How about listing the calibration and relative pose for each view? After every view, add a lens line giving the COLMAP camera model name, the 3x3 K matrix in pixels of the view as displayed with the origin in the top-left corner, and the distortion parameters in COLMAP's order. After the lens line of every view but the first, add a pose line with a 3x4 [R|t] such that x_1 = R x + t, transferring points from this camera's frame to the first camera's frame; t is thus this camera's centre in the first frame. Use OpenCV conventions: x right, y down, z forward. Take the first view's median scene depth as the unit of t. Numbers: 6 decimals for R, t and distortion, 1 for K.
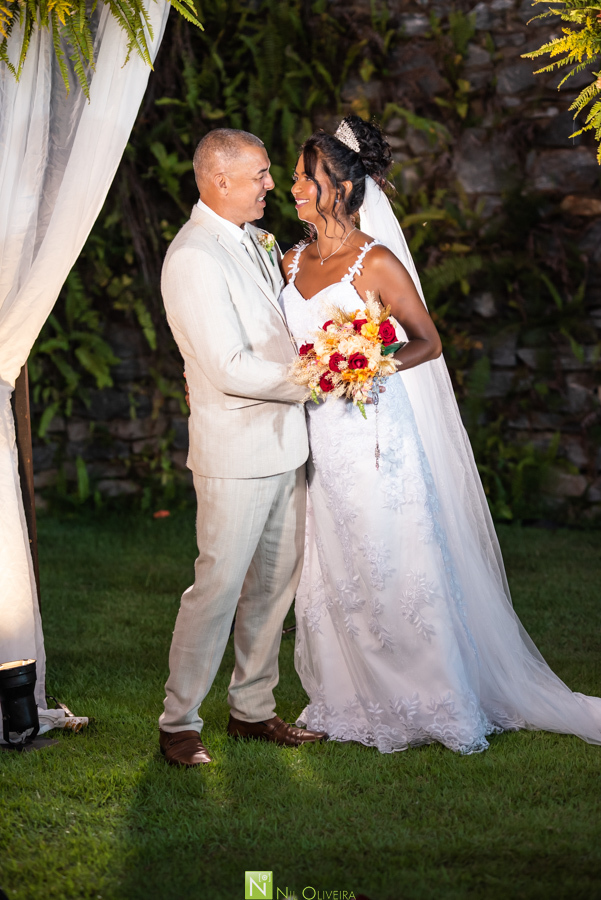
lens RADIAL K [[2093.4, 0, 307.8], [0, 2093.4, 417.2], [0, 0, 1]] dist [0.123841, 0.000000]
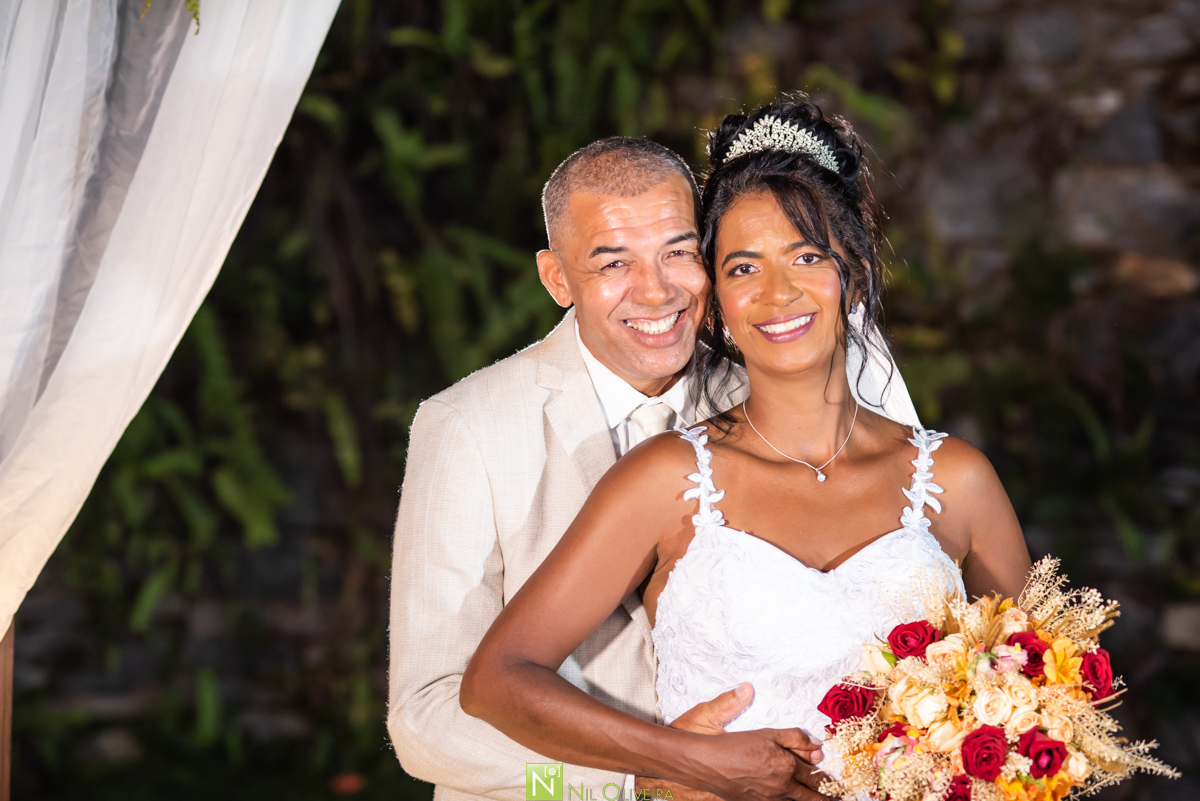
lens RADIAL K [[2791.1, 0, 540.4], [0, 2791.1, 348.7], [0, 0, 1]] dist [0.123841, 0.000000]
pose [[0.997663, 0.065704, -0.018765, -0.013331], [-0.066422, 0.996965, -0.040607, -0.041271], [0.016040, 0.041759, 0.998999, 0.269574]]
